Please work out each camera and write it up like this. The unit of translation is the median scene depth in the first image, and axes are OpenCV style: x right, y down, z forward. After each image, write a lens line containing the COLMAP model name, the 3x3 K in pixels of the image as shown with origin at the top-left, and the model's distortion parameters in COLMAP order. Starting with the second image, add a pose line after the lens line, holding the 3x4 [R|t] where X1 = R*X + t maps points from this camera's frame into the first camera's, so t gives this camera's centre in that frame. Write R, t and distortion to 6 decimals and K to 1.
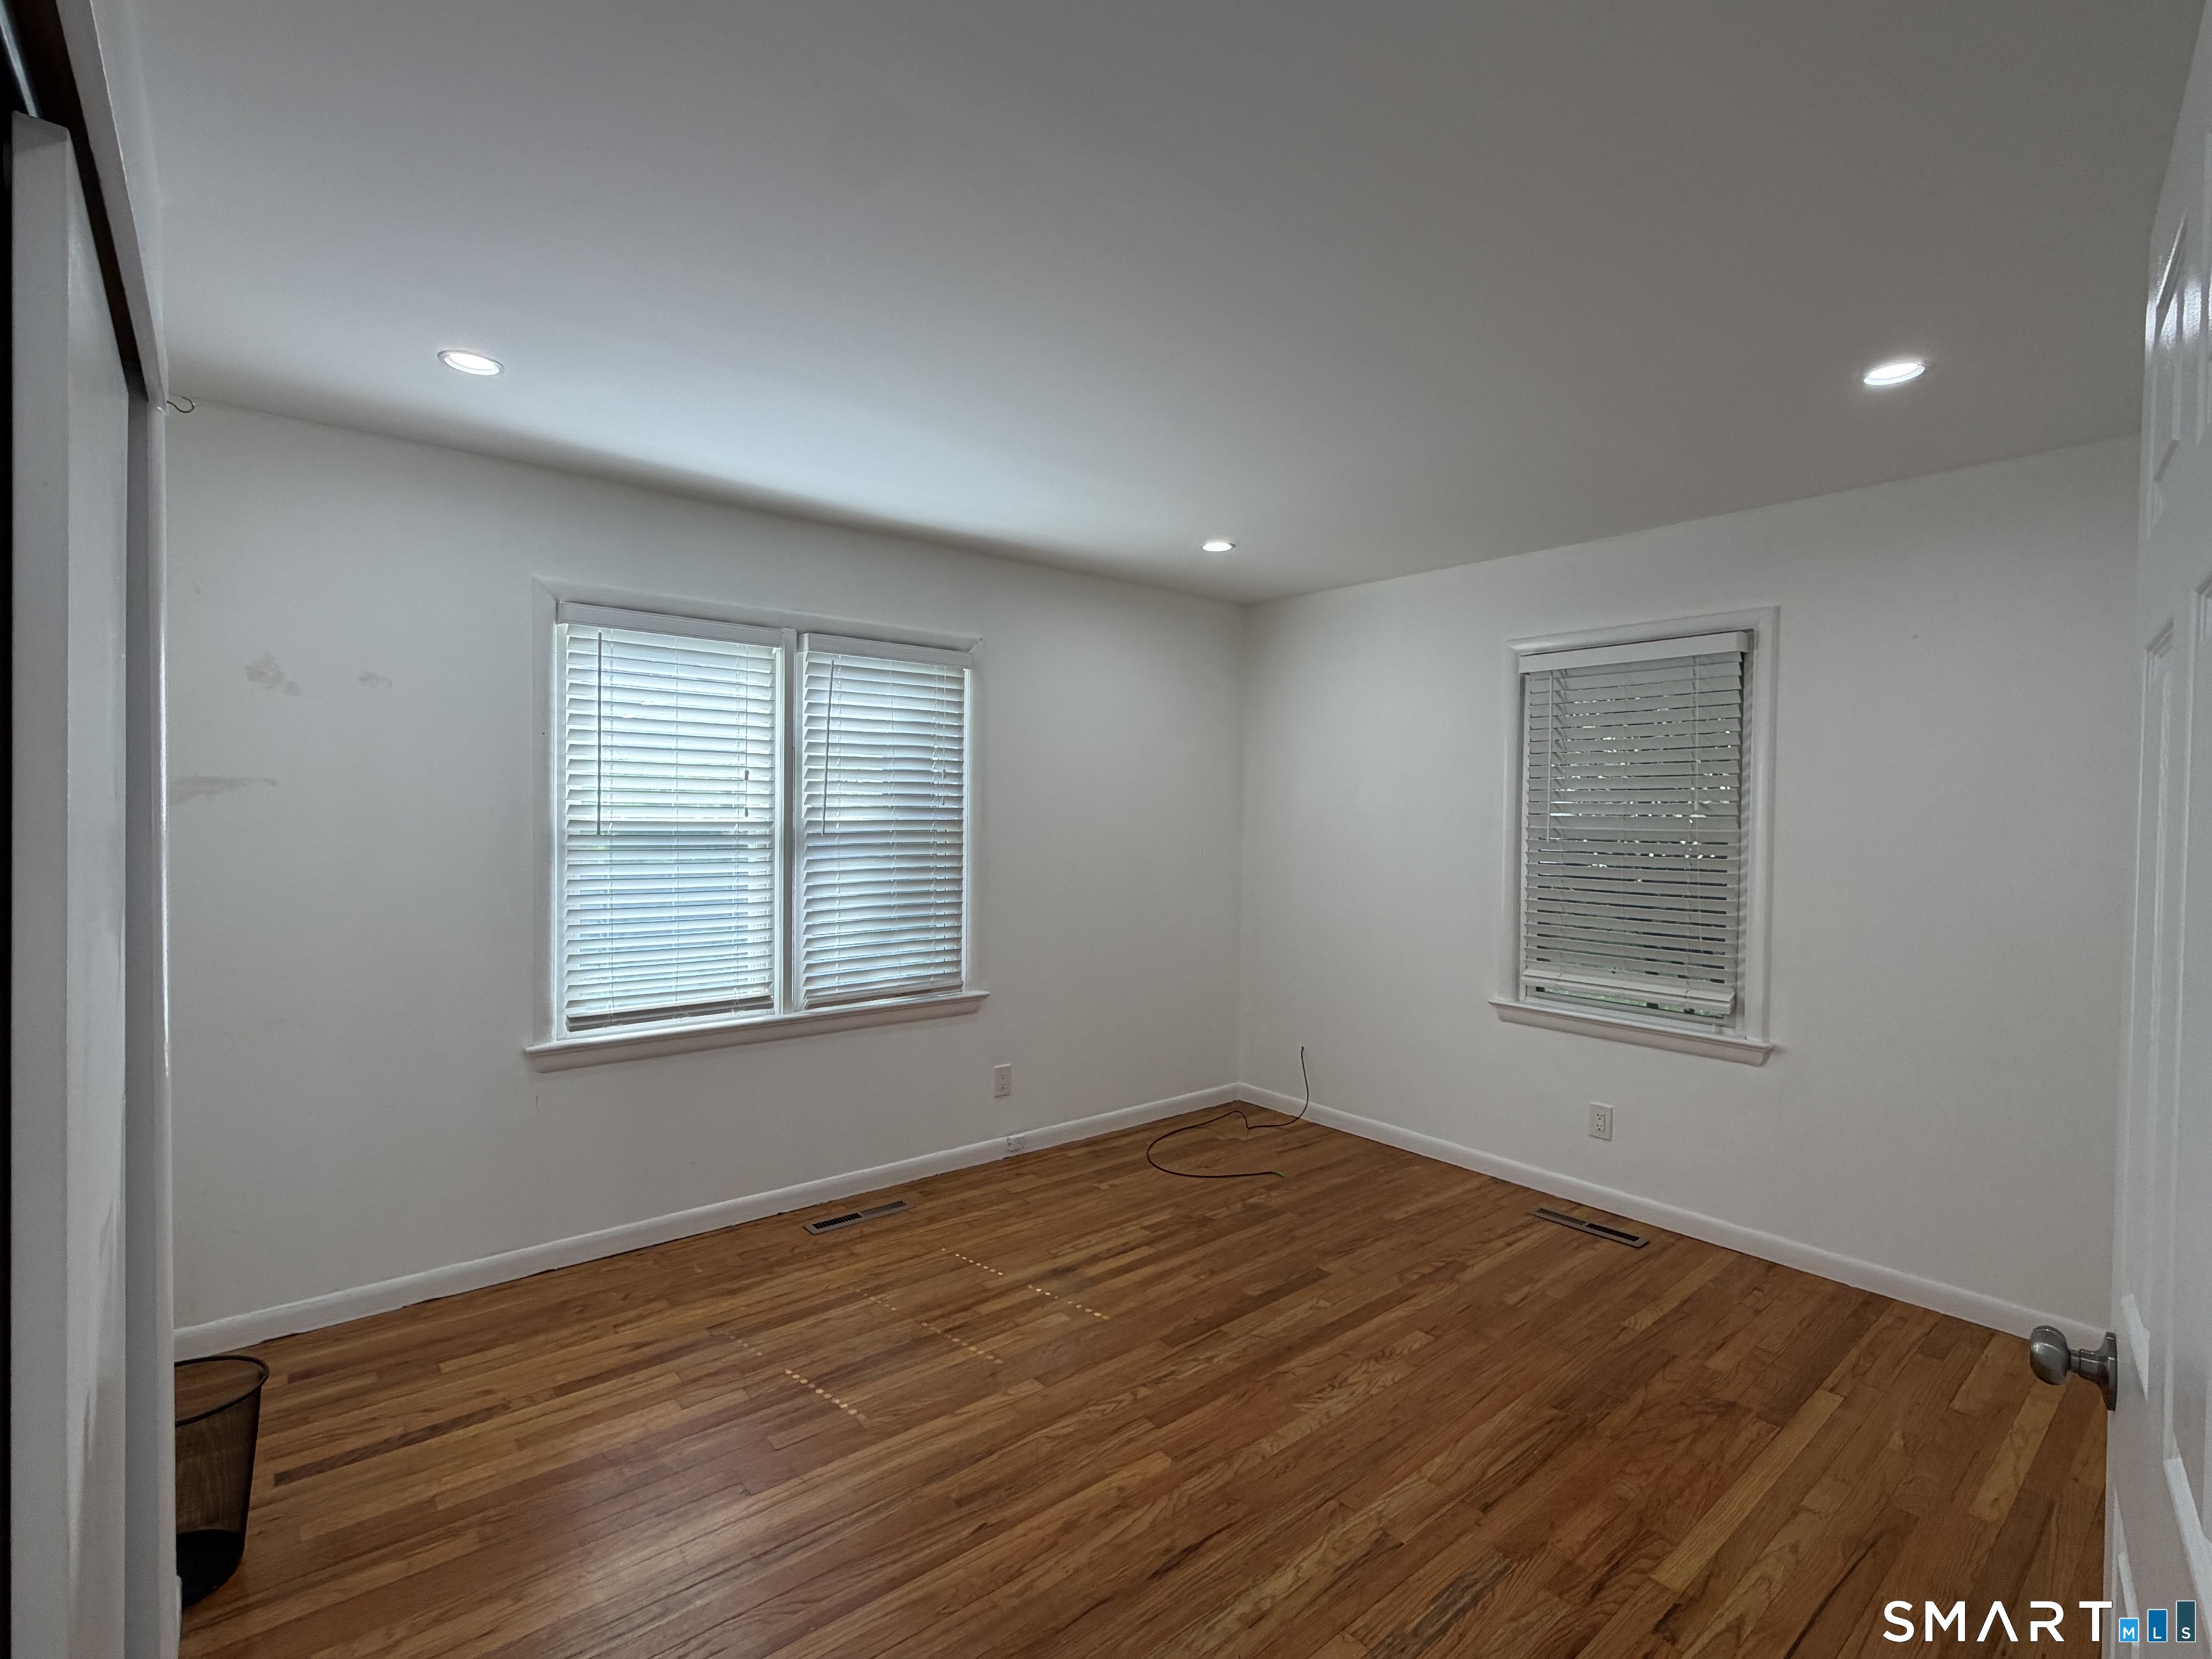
lens RADIAL K [[1027.0, 0, 1108.8], [0, 1027.0, 827.2], [0, 0, 1]] dist [0.000957, 0.000164]
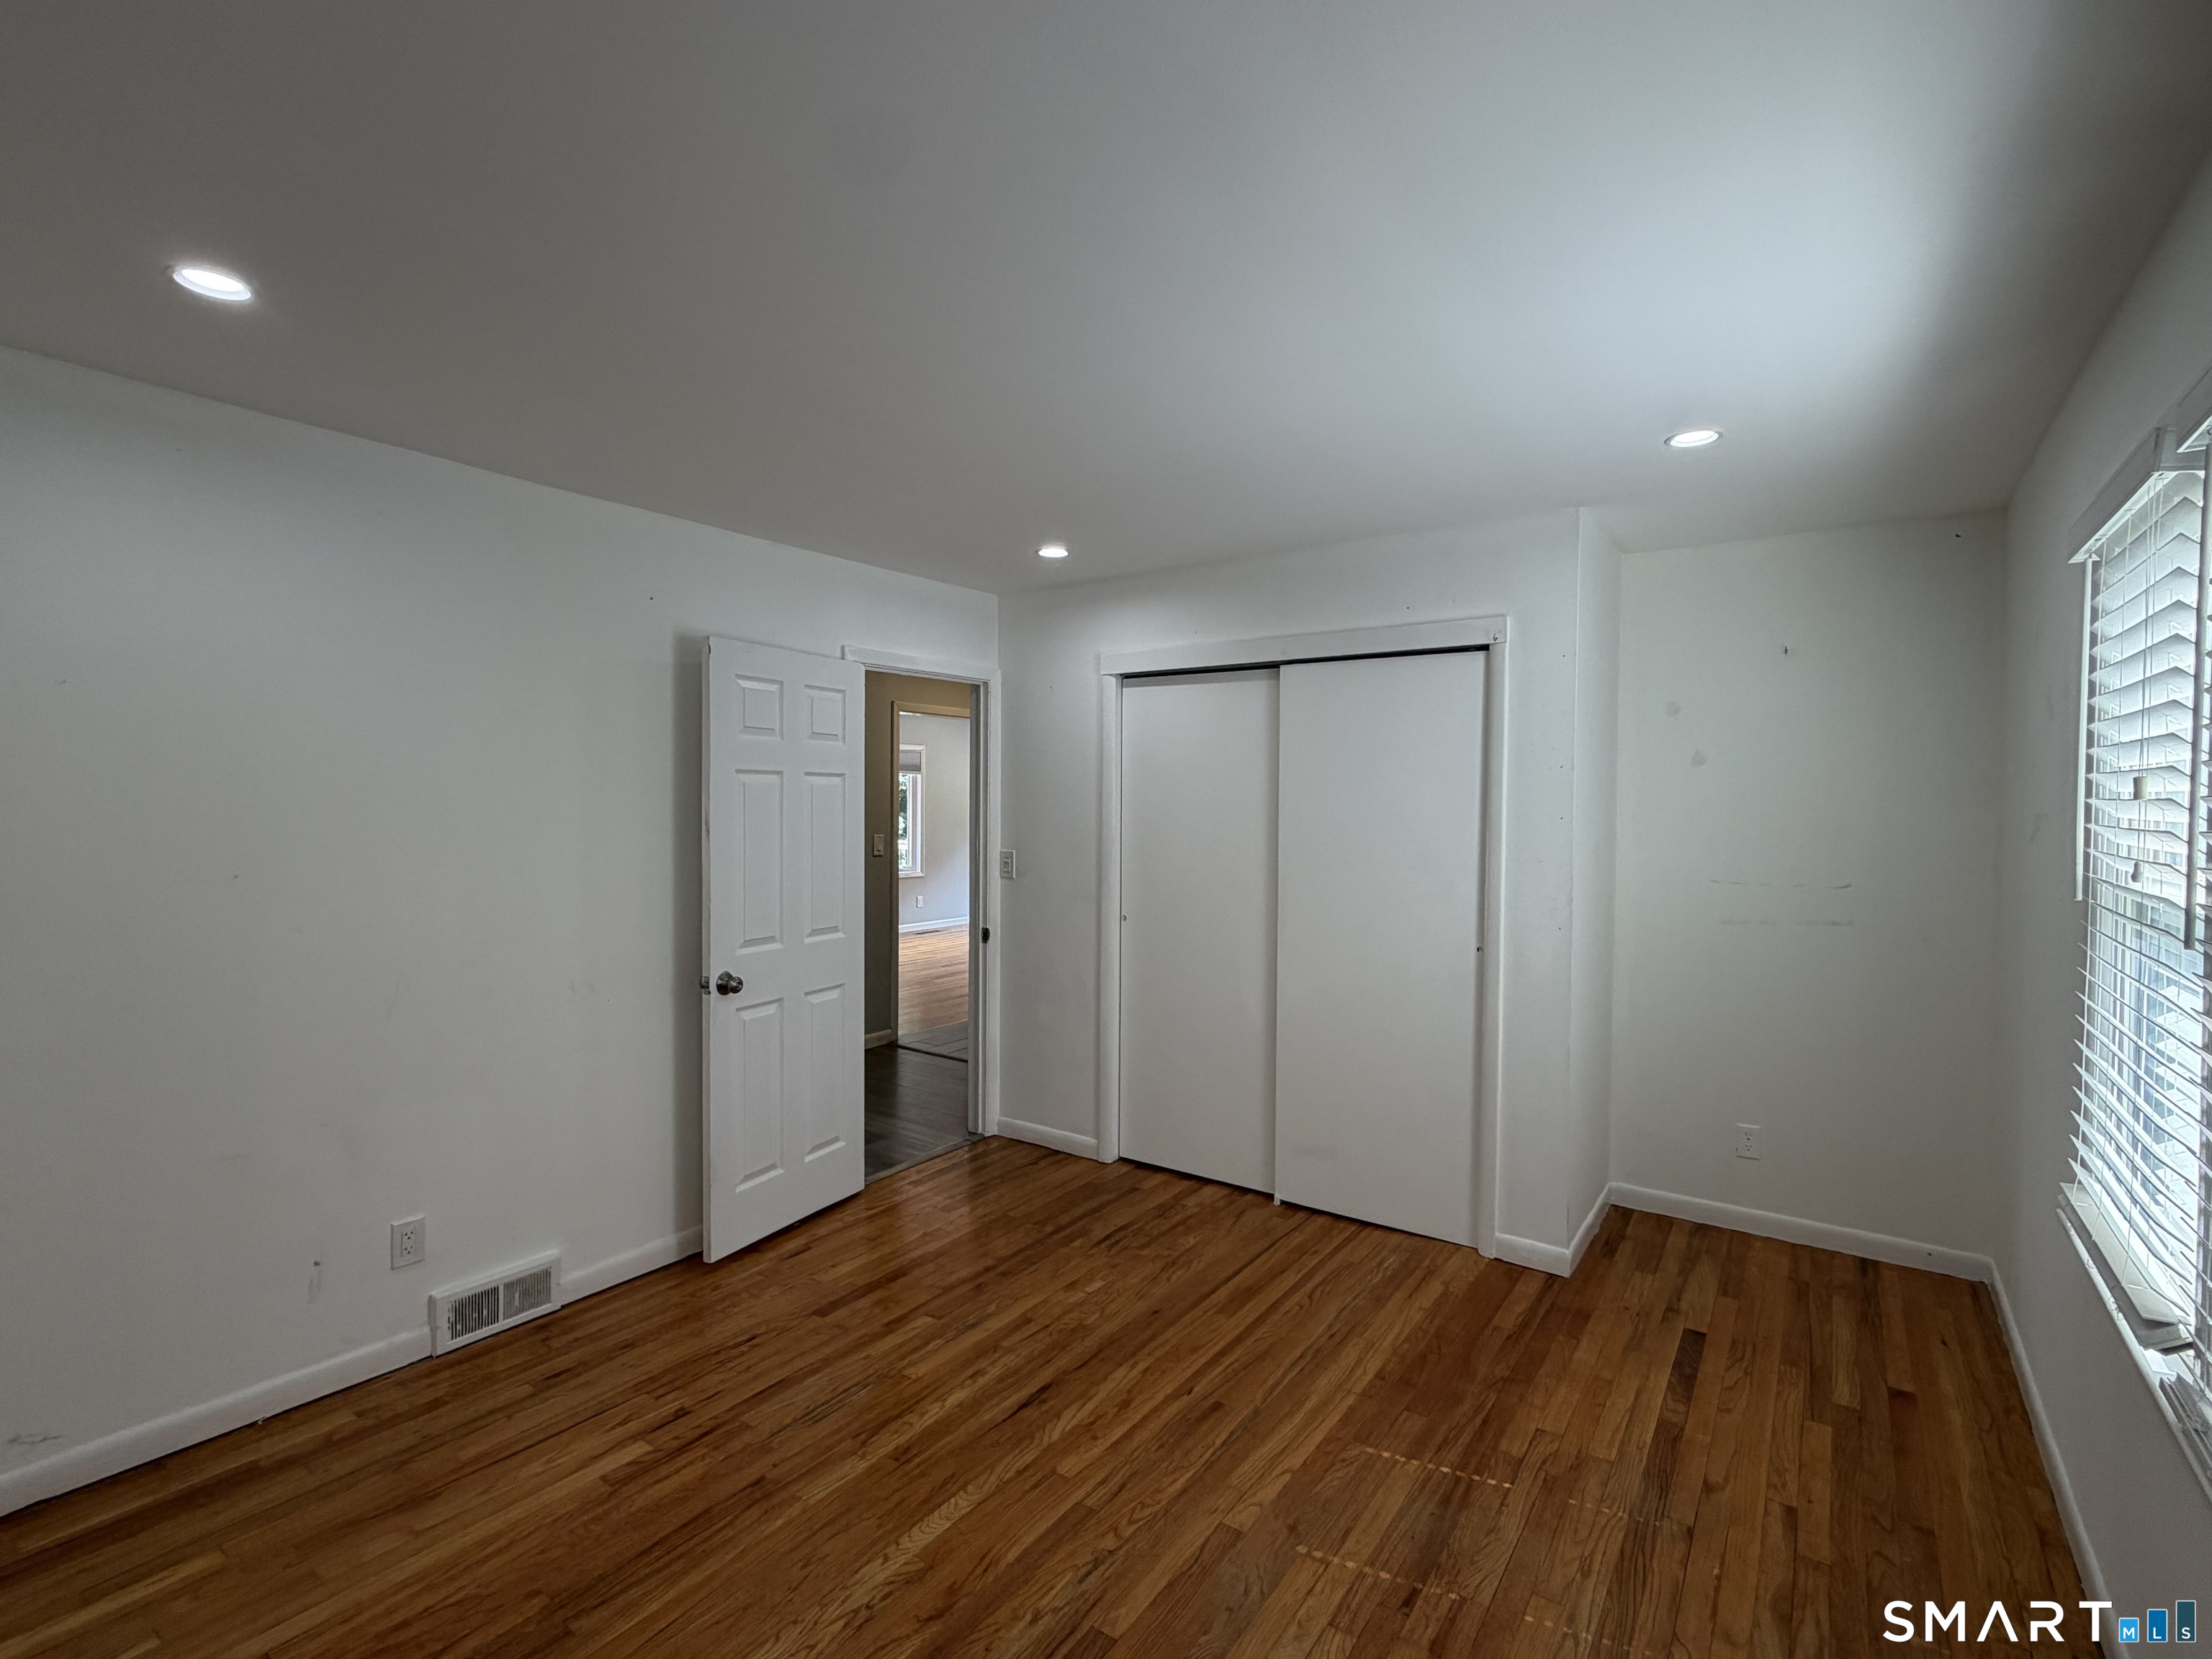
lens RADIAL K [[1027.0, 0, 1103.9], [0, 1027.0, 825.1], [0, 0, 1]] dist [0.000957, 0.000164]
pose [[-0.966693, -0.010842, -0.255708, 0.288040], [-0.021033, 0.999088, 0.037151, -0.062212], [0.255072, 0.041292, -0.966040, 2.005719]]
